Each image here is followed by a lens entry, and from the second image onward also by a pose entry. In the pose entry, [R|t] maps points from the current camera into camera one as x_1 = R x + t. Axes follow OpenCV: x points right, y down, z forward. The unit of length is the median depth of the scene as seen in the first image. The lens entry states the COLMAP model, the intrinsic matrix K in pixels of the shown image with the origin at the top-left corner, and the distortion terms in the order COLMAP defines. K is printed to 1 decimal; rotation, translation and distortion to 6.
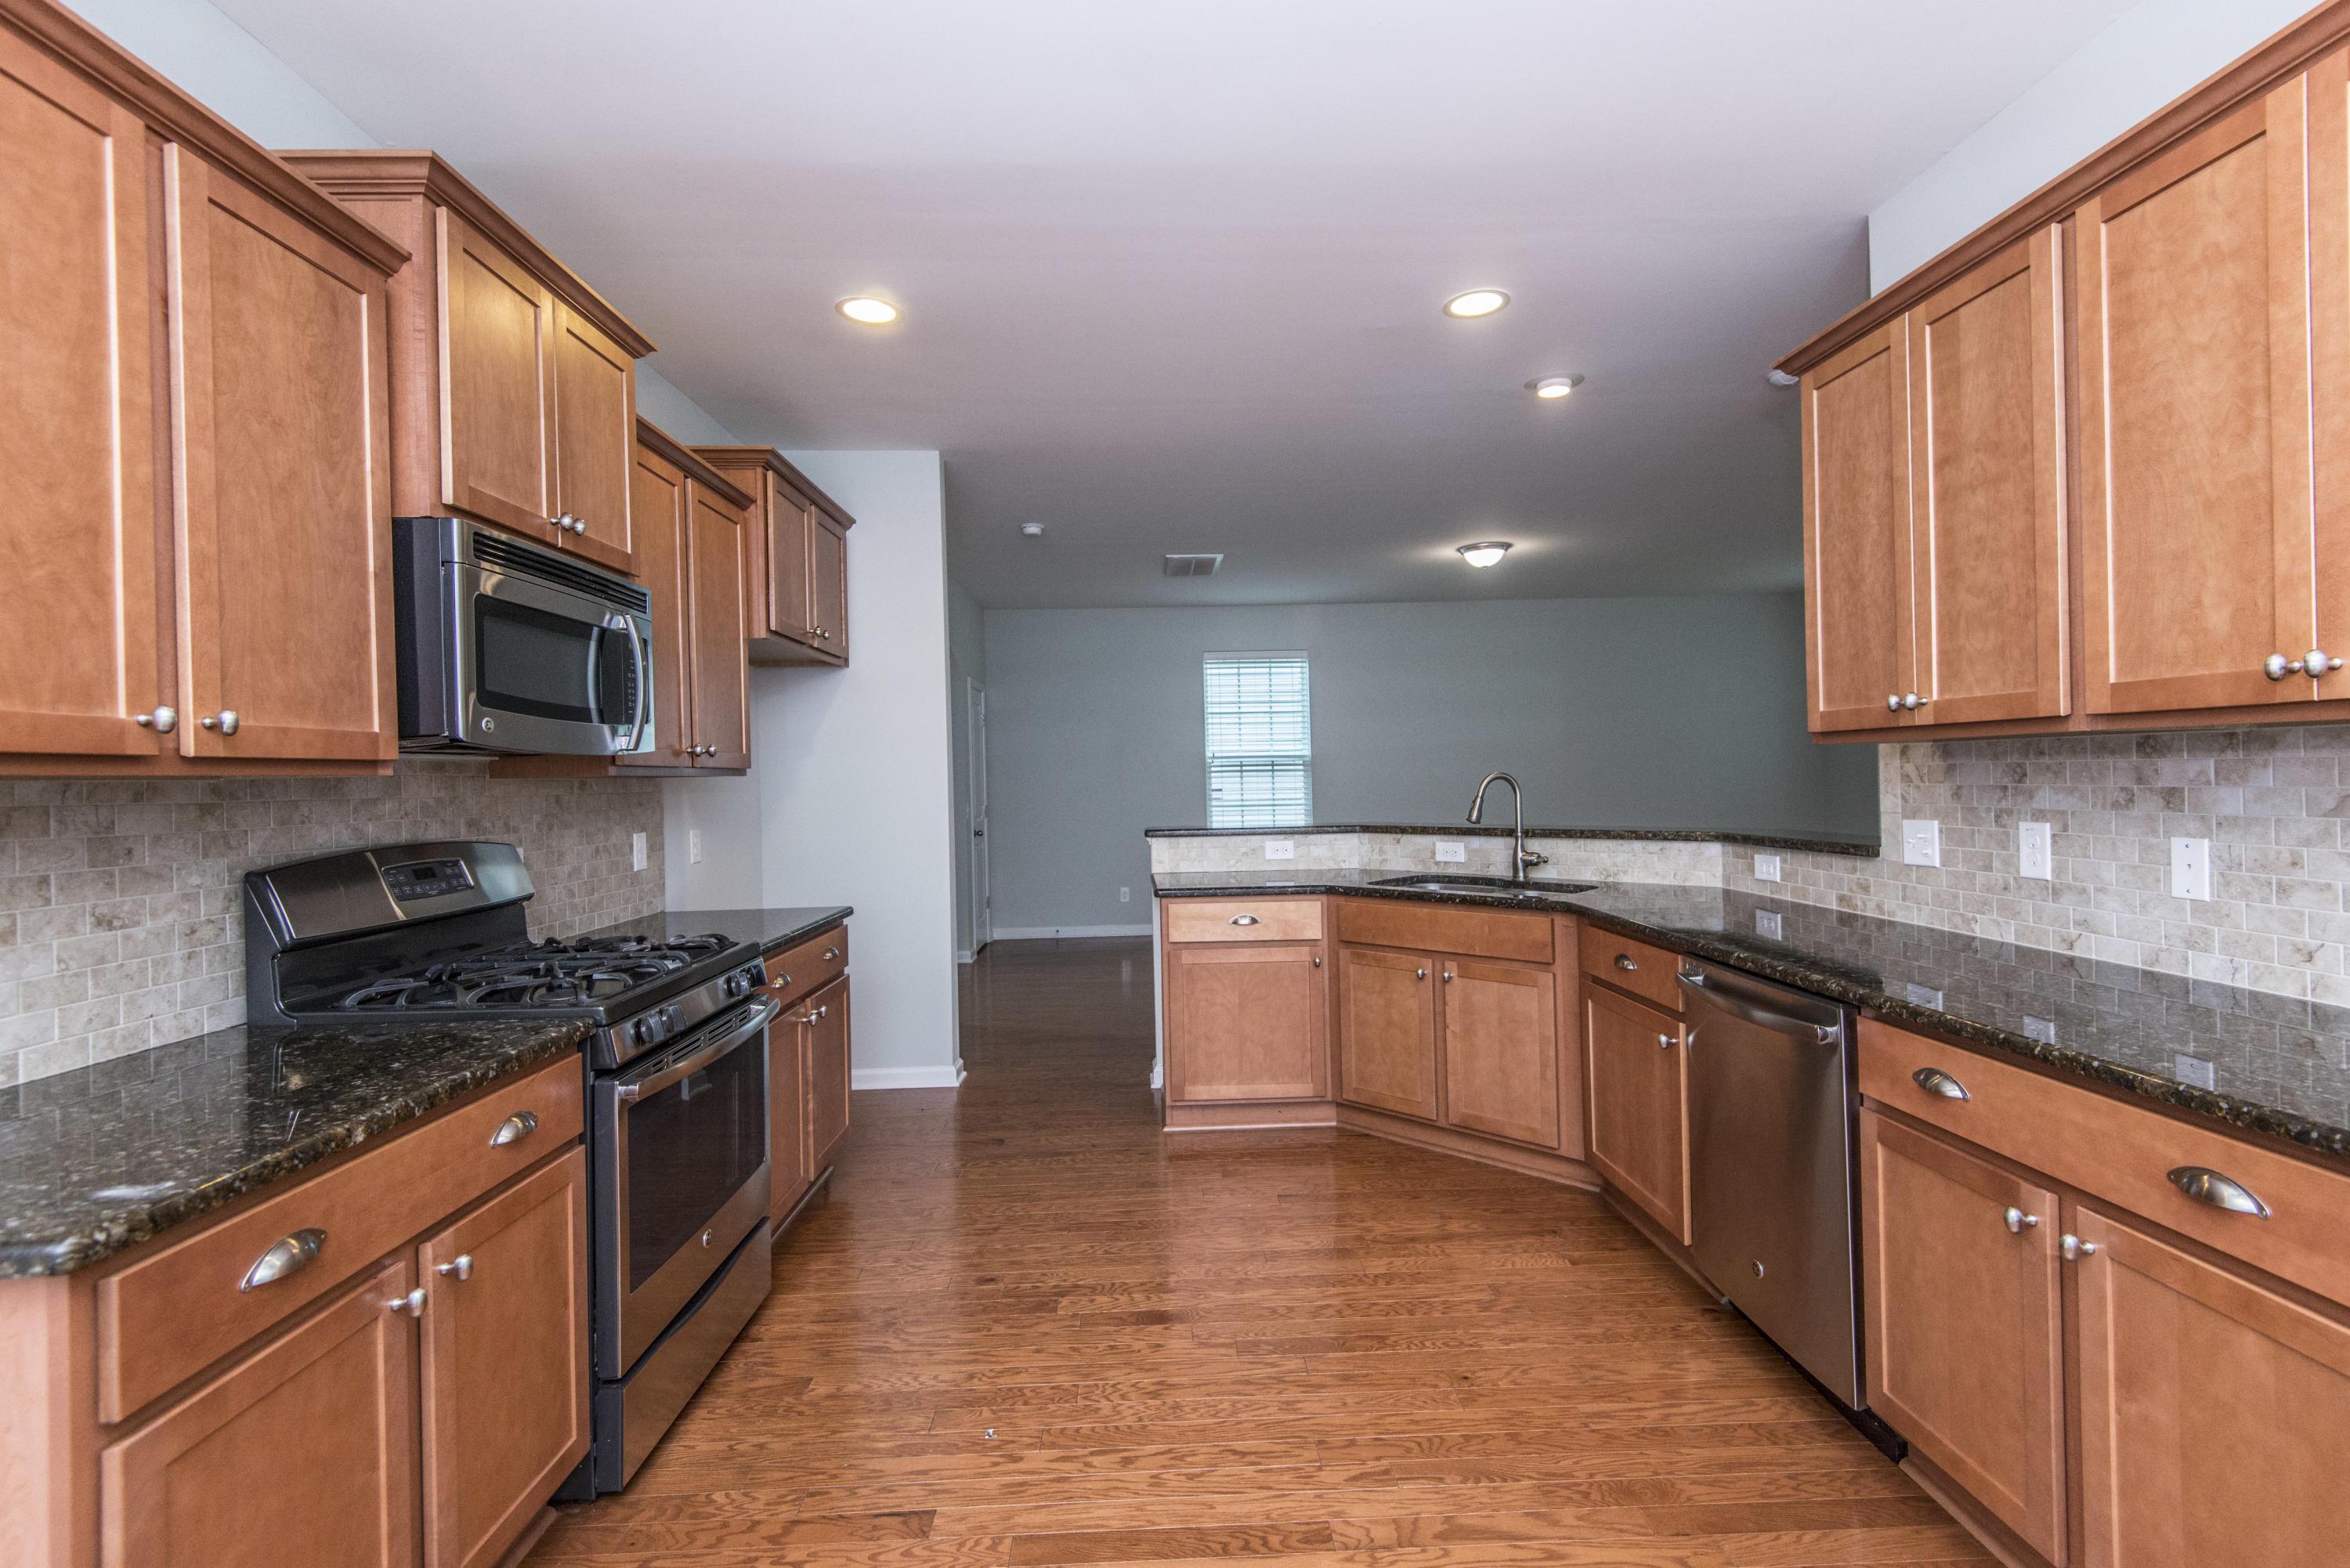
lens RADIAL K [[1056.9, 0, 1180.1], [0, 1056.9, 774.0], [0, 0, 1]] dist [0.026729, -0.015668]
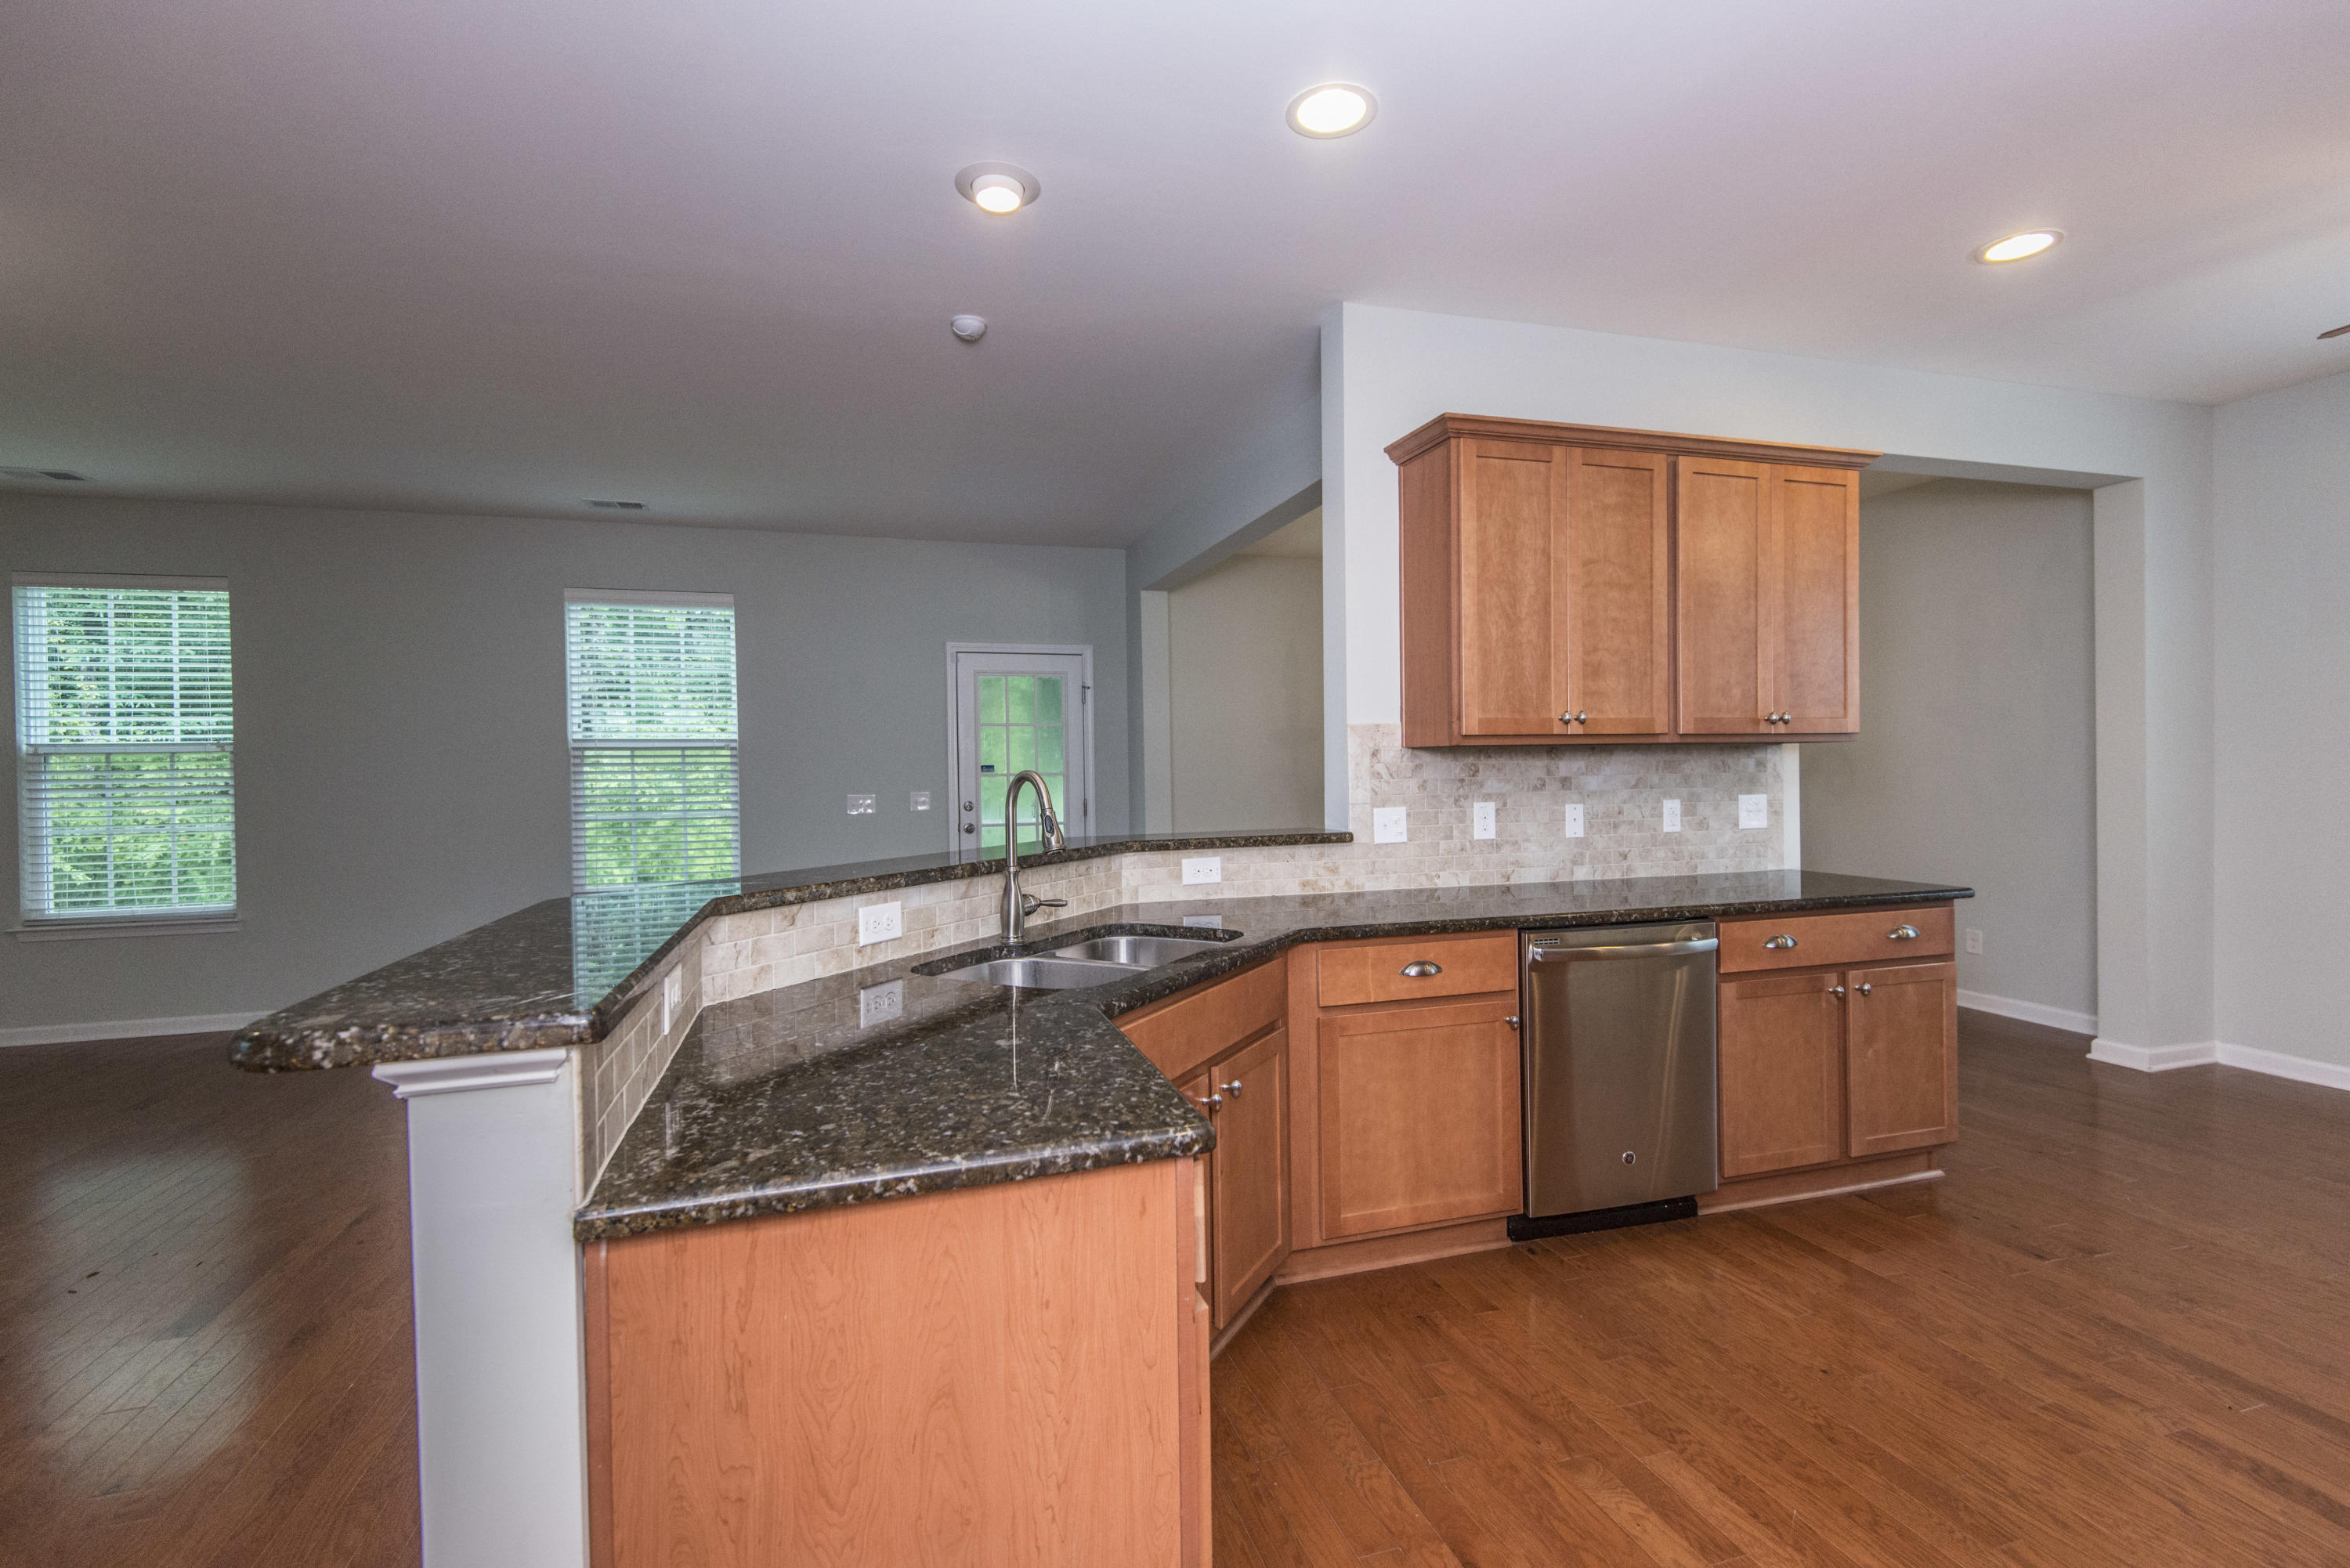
lens RADIAL K [[1056.9, 0, 1171.7], [0, 1056.9, 772.9], [0, 0, 1]] dist [0.026729, -0.015668]
pose [[-0.259174, 0.017370, 0.965674, -0.524199], [0.017592, 0.999757, -0.013261, 0.015704], [-0.965670, 0.013551, -0.259417, 1.782511]]
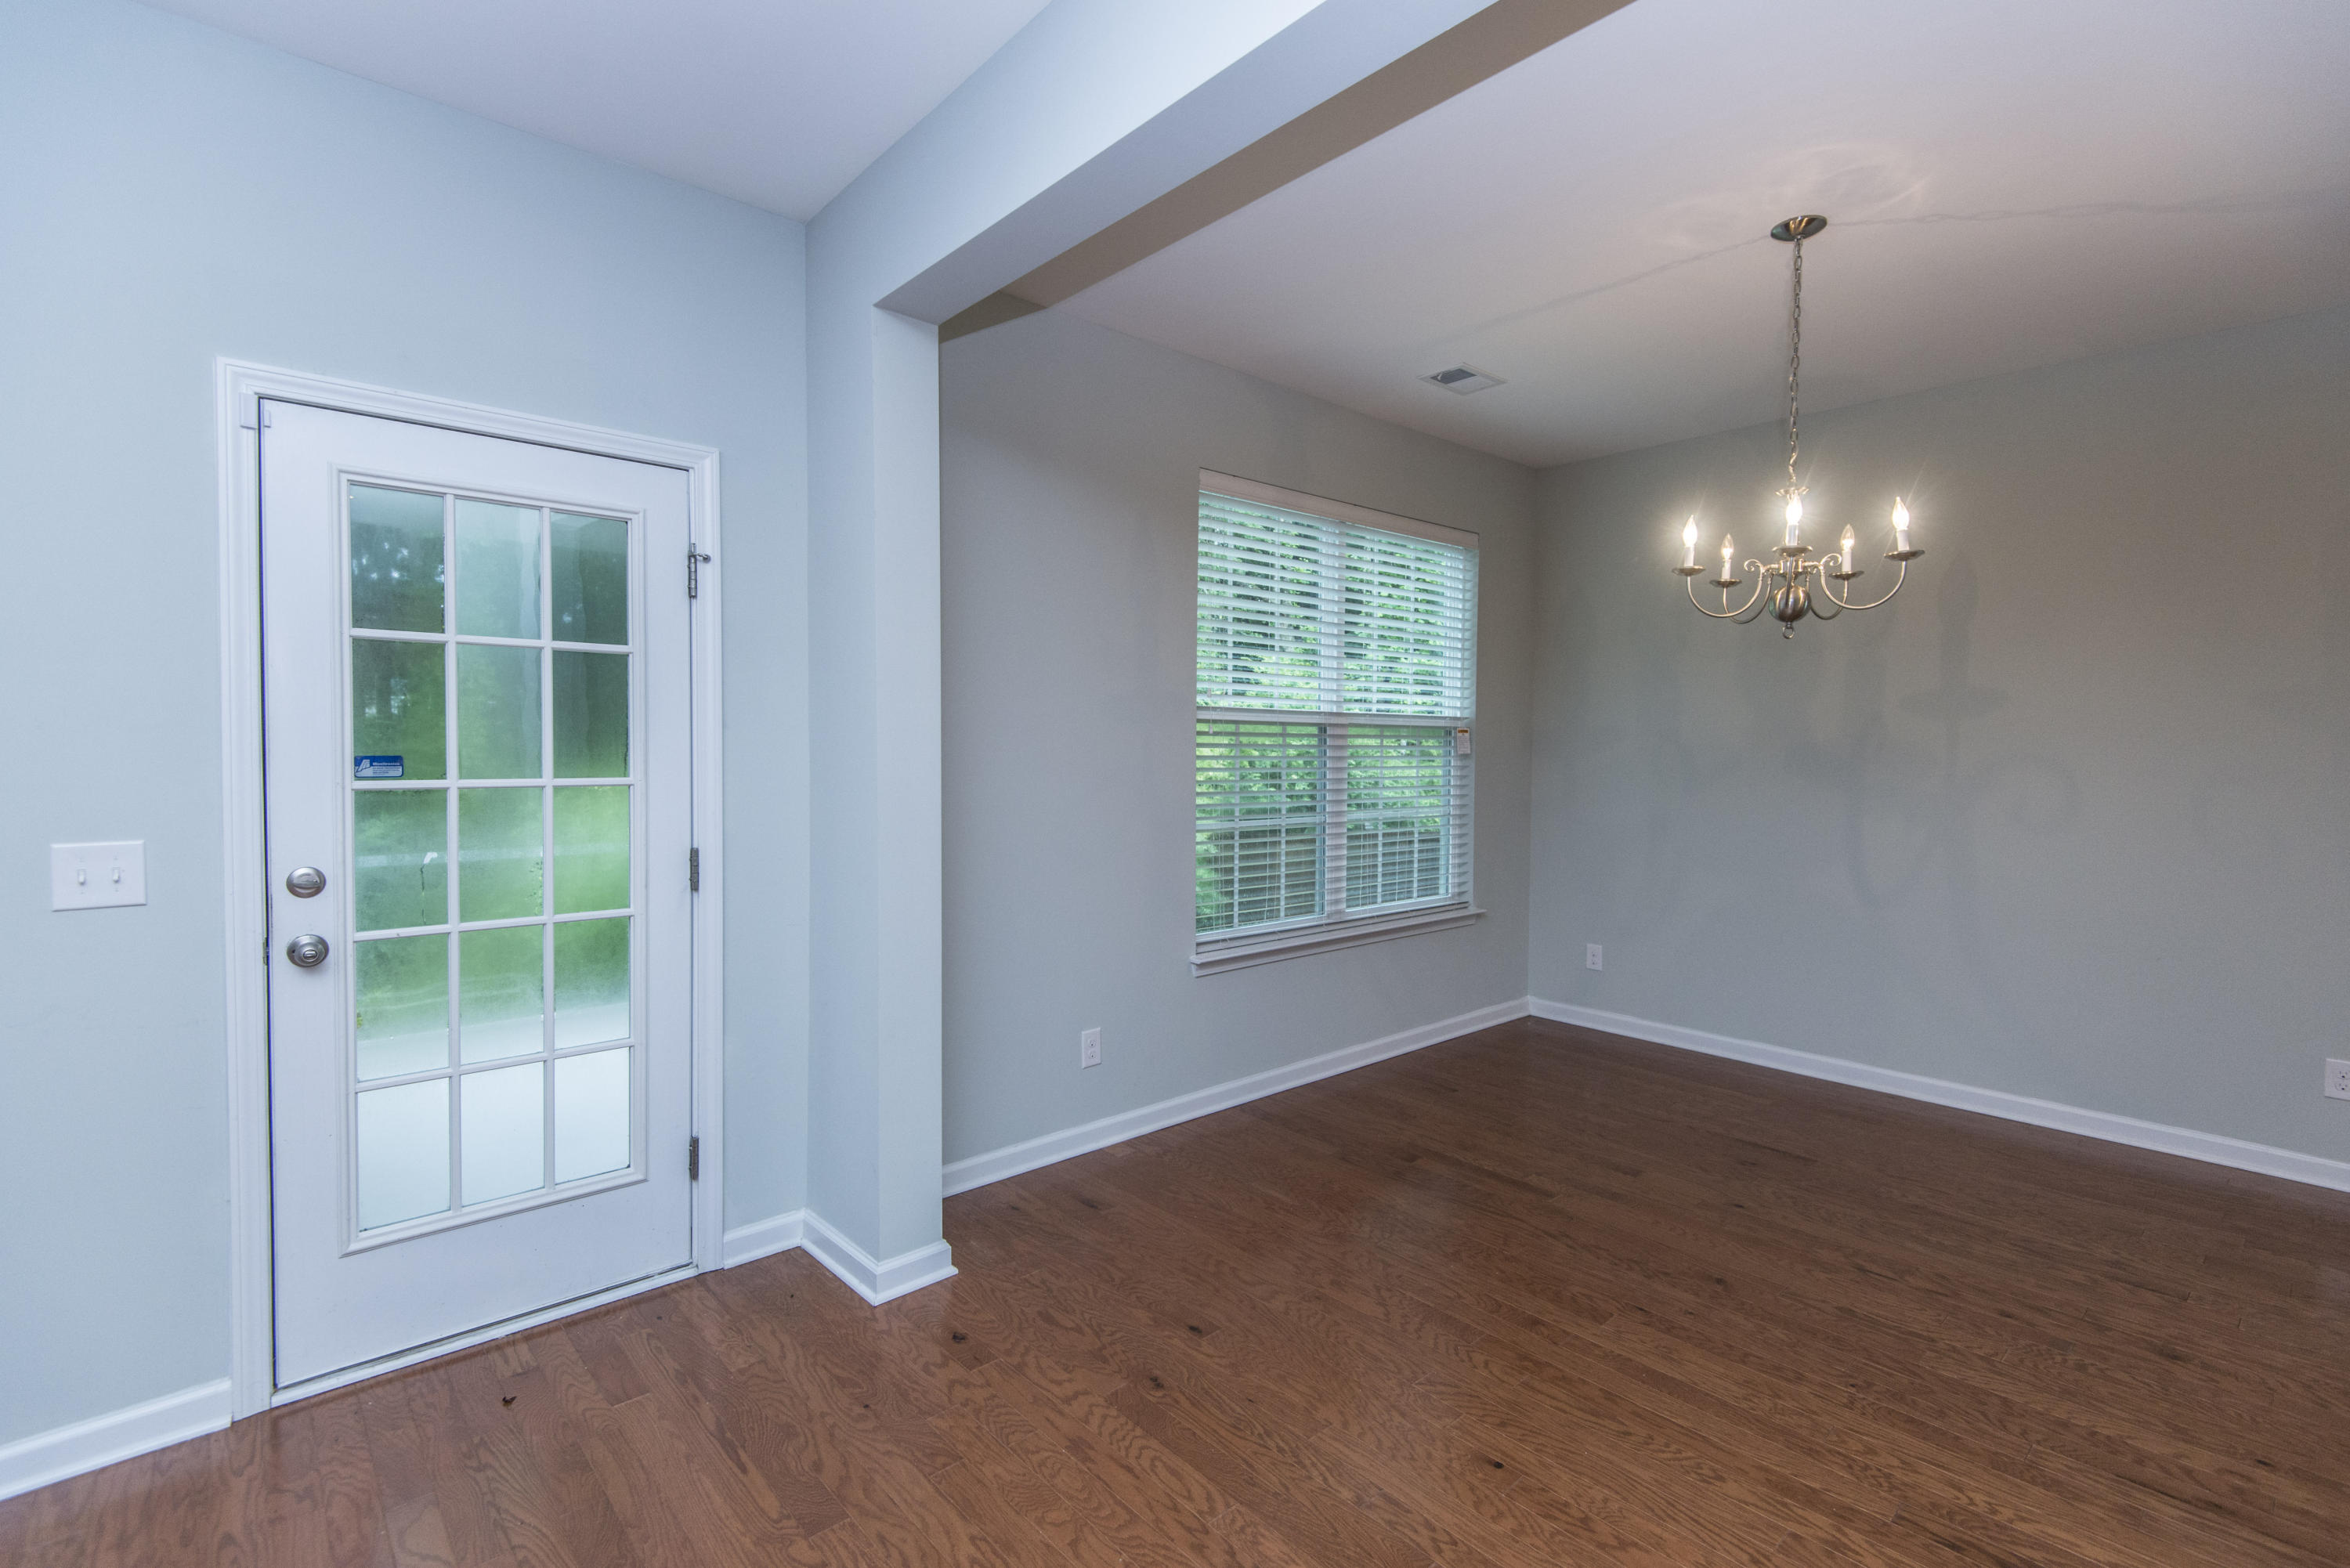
lens RADIAL K [[1056.9, 0, 1186.7], [0, 1056.9, 772.3], [0, 0, 1]] dist [0.026729, -0.015668]
pose [[-0.642823, -0.004971, 0.765999, 1.180280], [0.003900, 0.999945, 0.009762, -0.045209], [-0.766005, 0.009262, -0.642768, 1.585494]]
